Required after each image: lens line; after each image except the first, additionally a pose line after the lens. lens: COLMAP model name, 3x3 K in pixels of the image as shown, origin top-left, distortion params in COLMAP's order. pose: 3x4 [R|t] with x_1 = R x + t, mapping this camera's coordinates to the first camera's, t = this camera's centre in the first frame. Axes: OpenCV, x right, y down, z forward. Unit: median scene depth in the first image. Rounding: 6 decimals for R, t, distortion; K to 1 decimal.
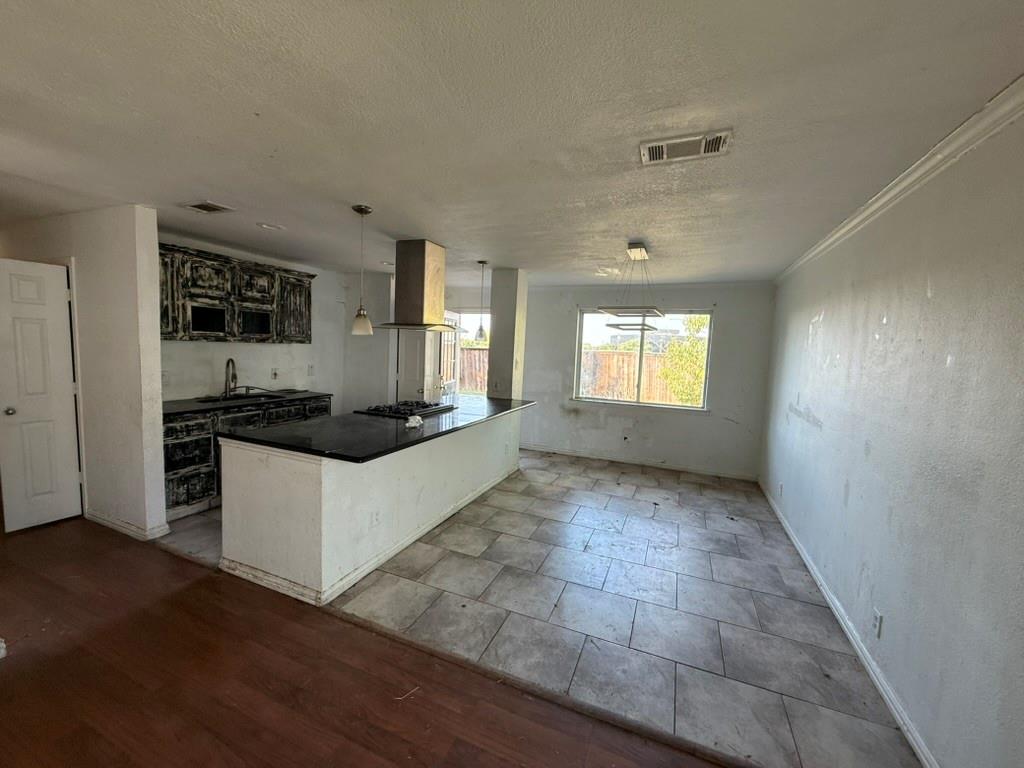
lens RADIAL K [[410.4, 0, 508.4], [0, 410.4, 384.9], [0, 0, 1]] dist [-0.001090, -0.000095]
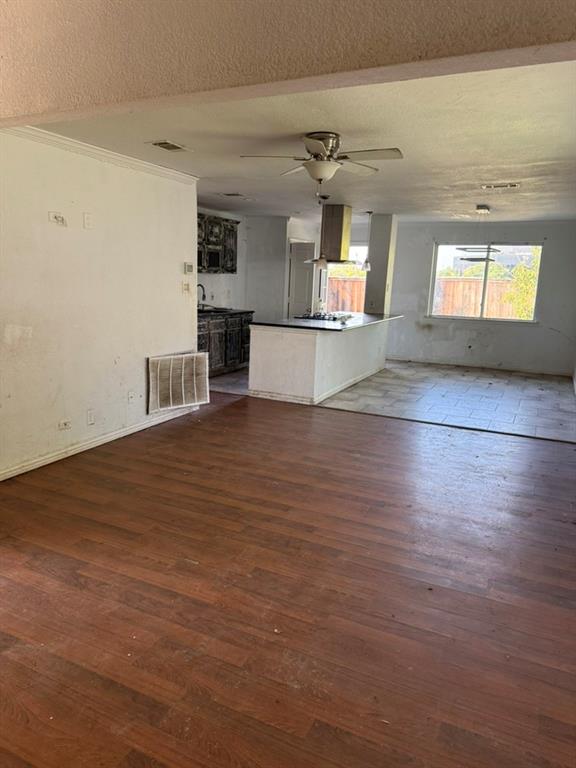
lens RADIAL K [[536.1, 0, 288.0], [0, 536.1, 384.5], [0, 0, 1]] dist [0.097628, -0.000814]
pose [[0.998892, -0.002648, -0.046992, -0.224879], [0.007558, 0.994485, 0.104604, 0.078862], [0.046456, -0.104844, 0.993403, -0.800956]]
